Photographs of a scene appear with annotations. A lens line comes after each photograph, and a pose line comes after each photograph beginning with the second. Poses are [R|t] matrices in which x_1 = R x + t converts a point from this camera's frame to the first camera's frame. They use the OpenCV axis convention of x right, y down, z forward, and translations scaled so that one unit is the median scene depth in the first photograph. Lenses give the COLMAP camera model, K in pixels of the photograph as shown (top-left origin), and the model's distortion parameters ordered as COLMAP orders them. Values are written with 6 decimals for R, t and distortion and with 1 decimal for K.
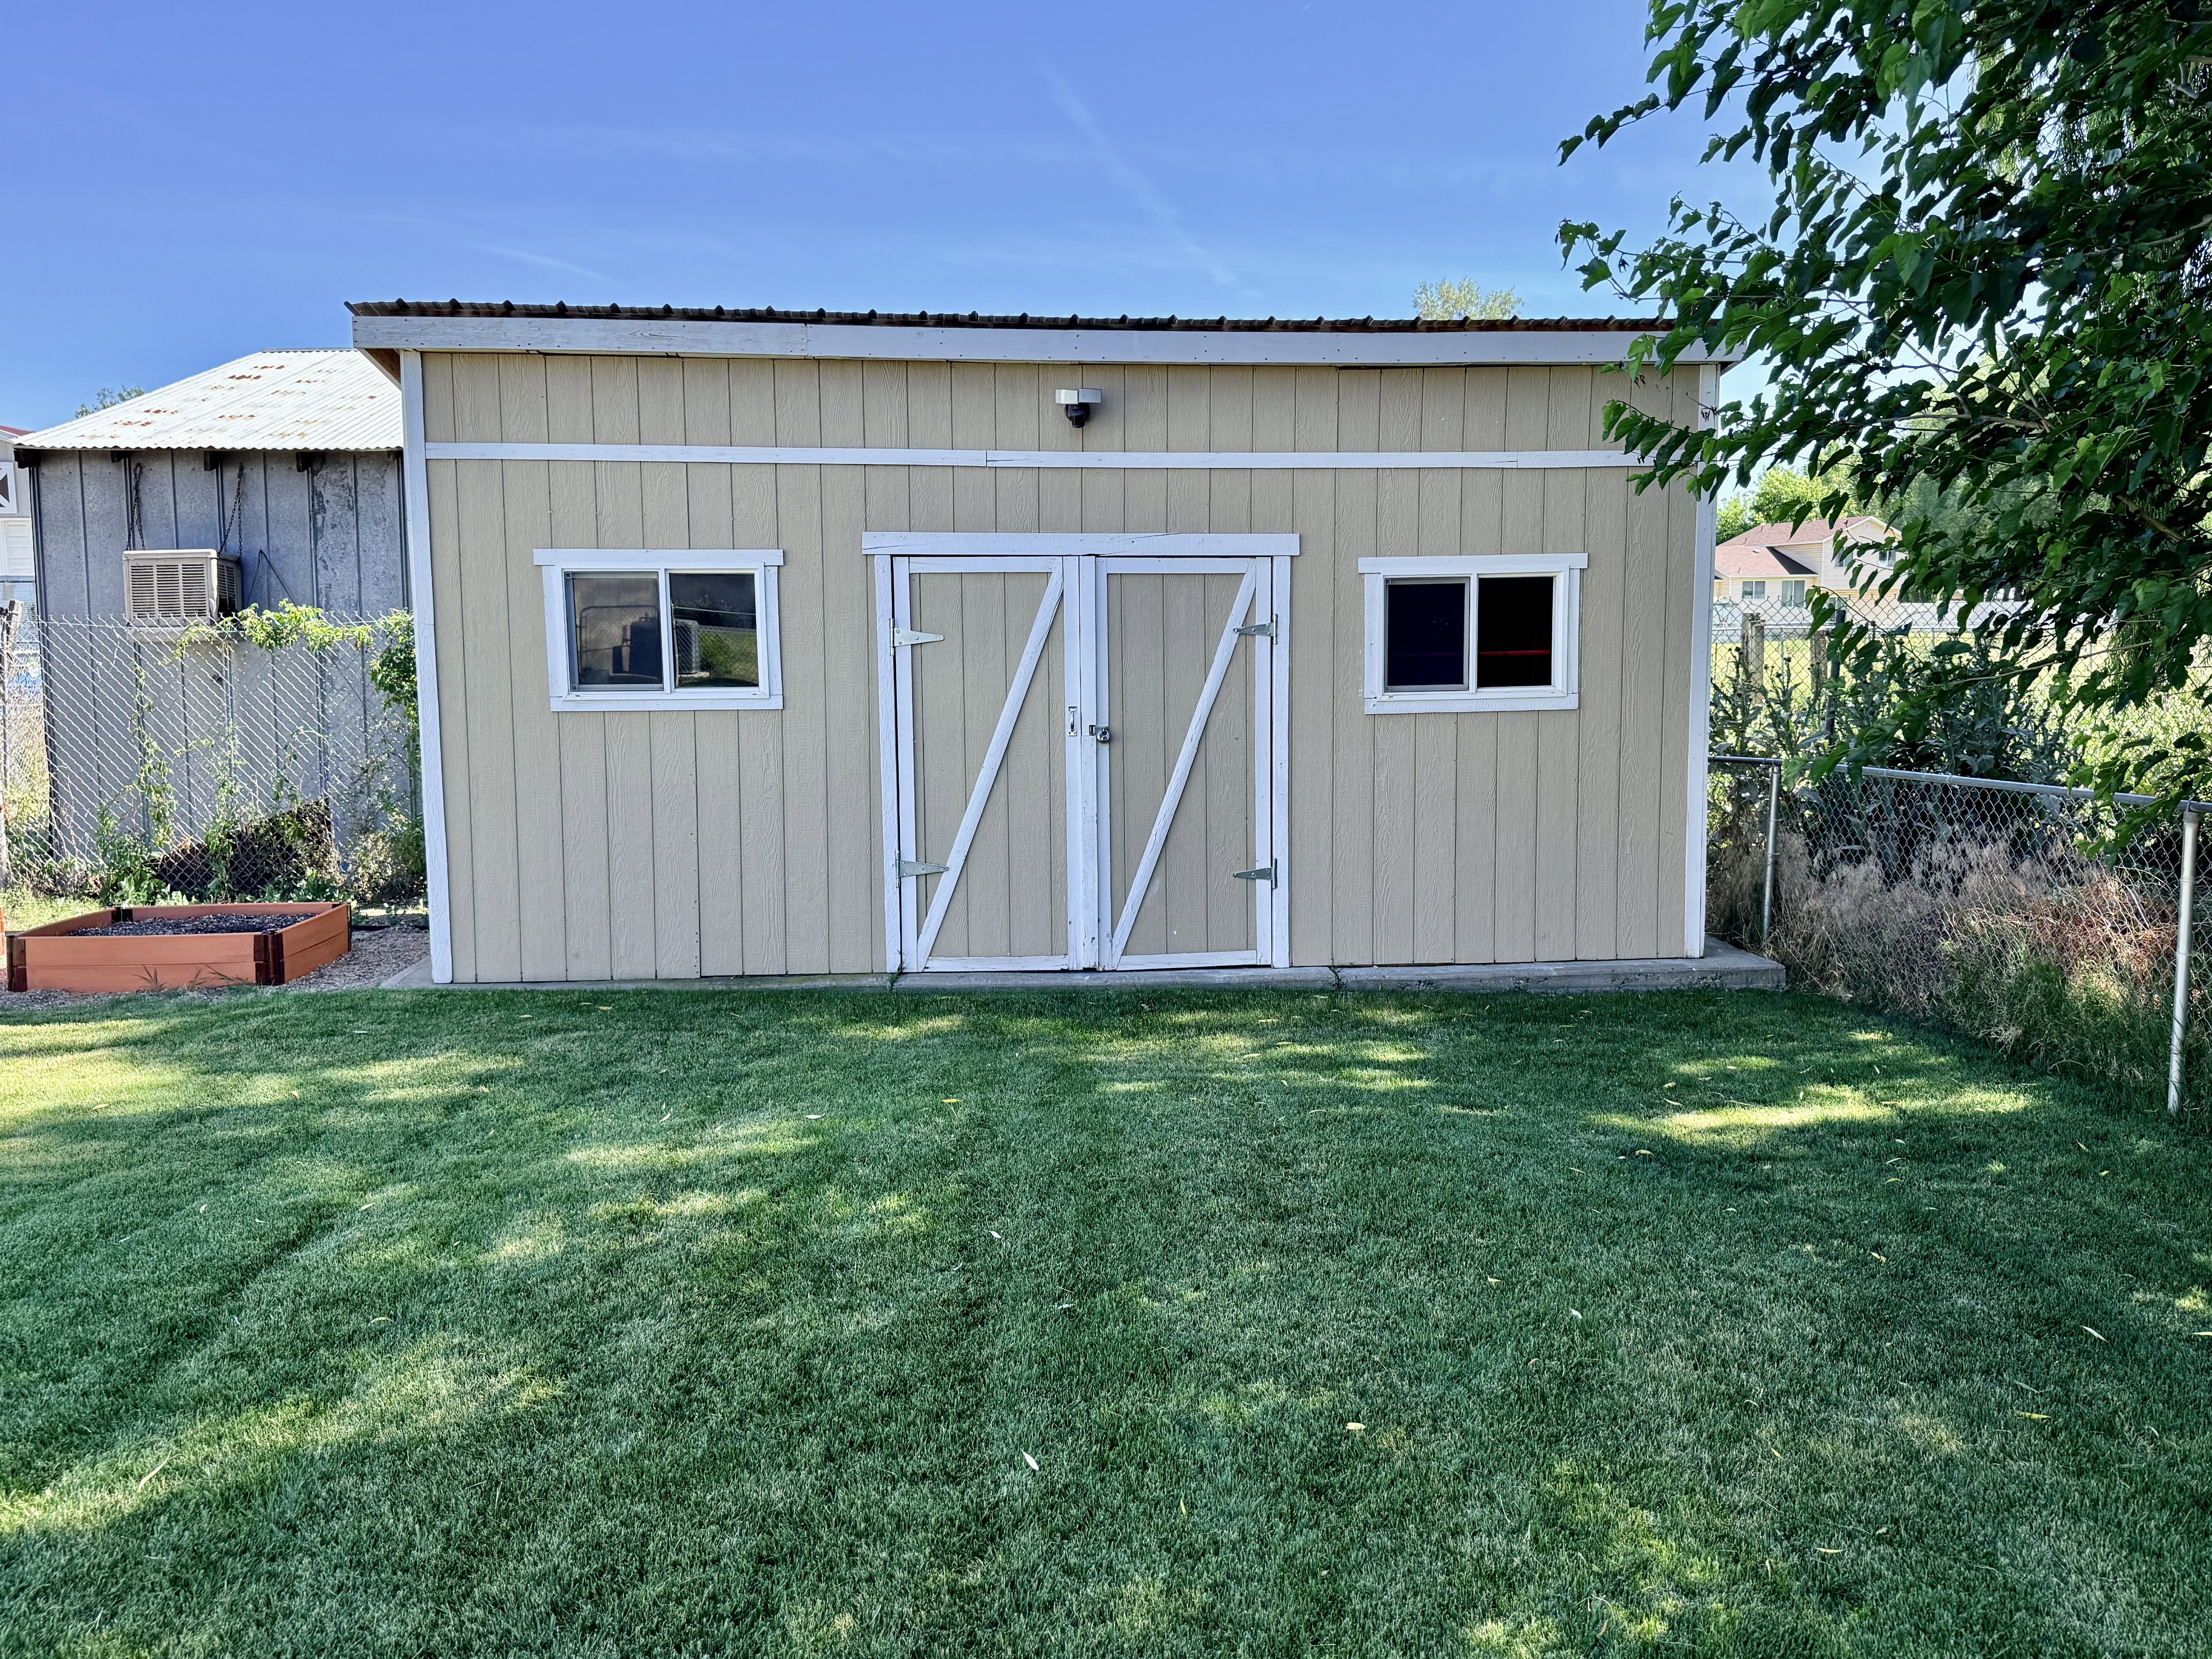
lens RADIAL K [[1833.7, 0, 1105.7], [0, 1833.7, 832.5], [0, 0, 1]] dist [-0.000371, 0.001634]
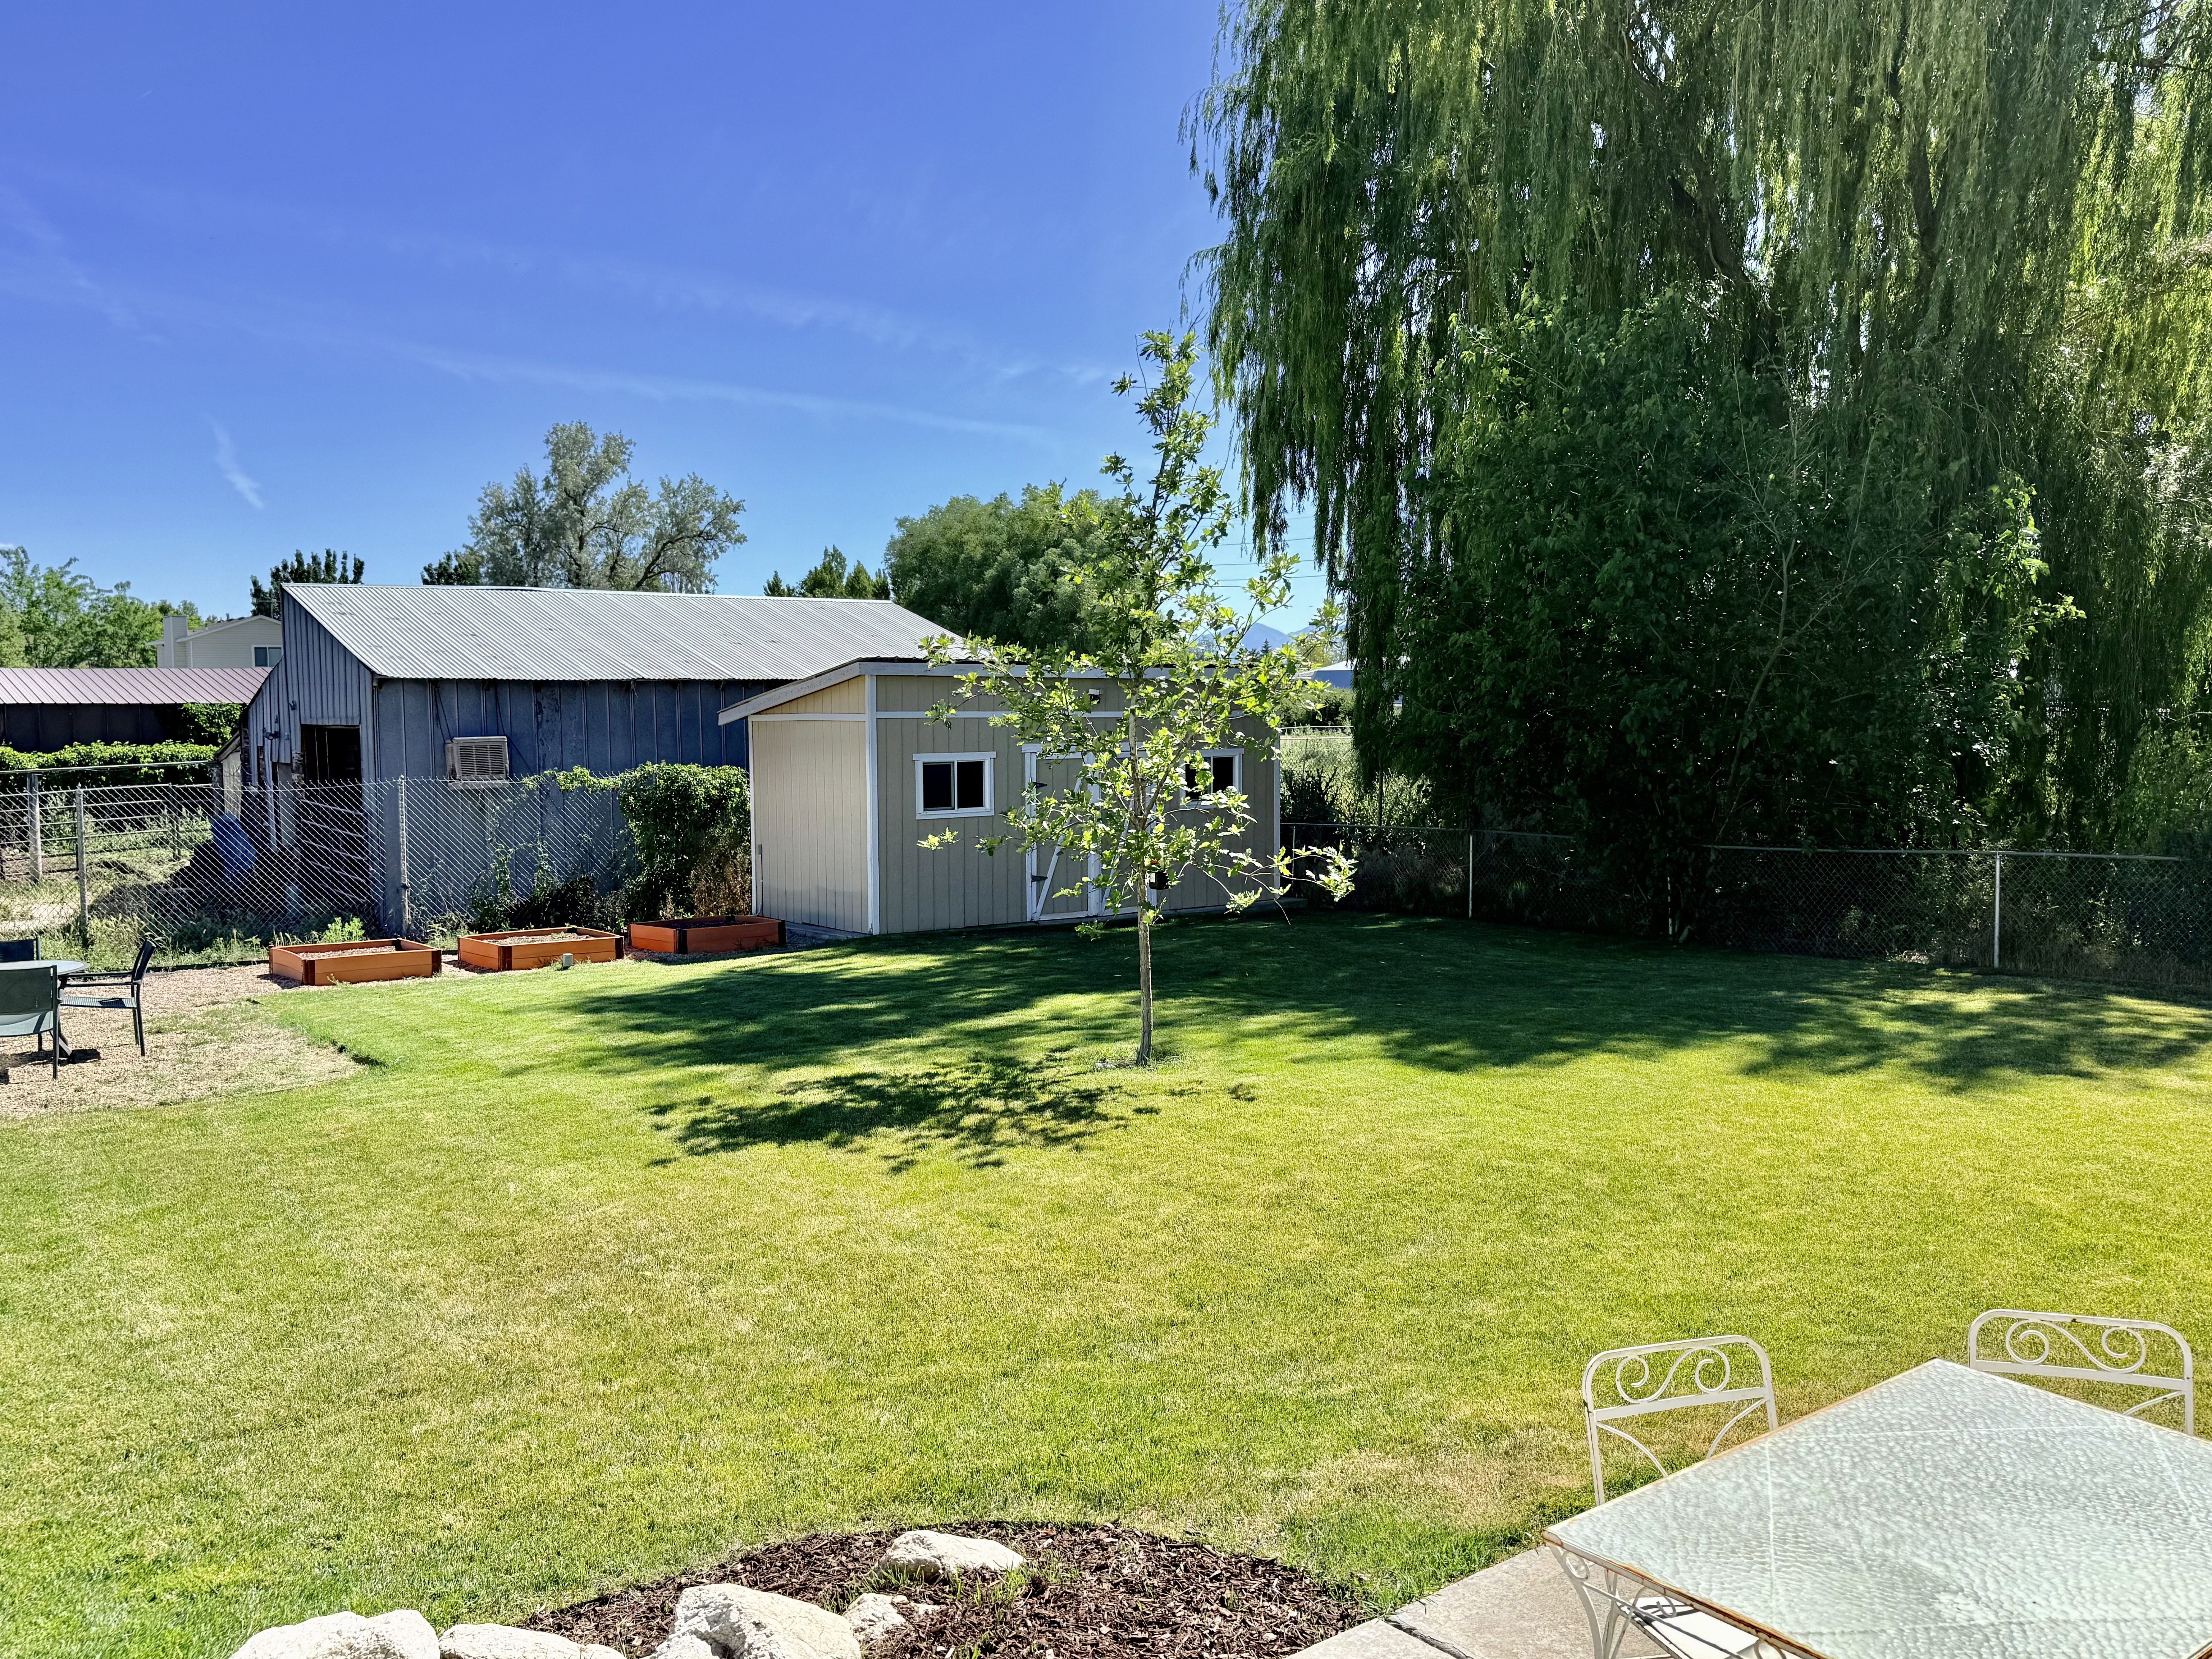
lens RADIAL K [[1833.7, 0, 1104.9], [0, 1833.7, 831.8], [0, 0, 1]] dist [-0.000371, 0.001634]
pose [[0.453478, -0.026721, 0.890867, -1.741782], [0.088225, 0.995987, -0.015035, -0.000657], [-0.886890, 0.085415, 0.454016, -0.192272]]
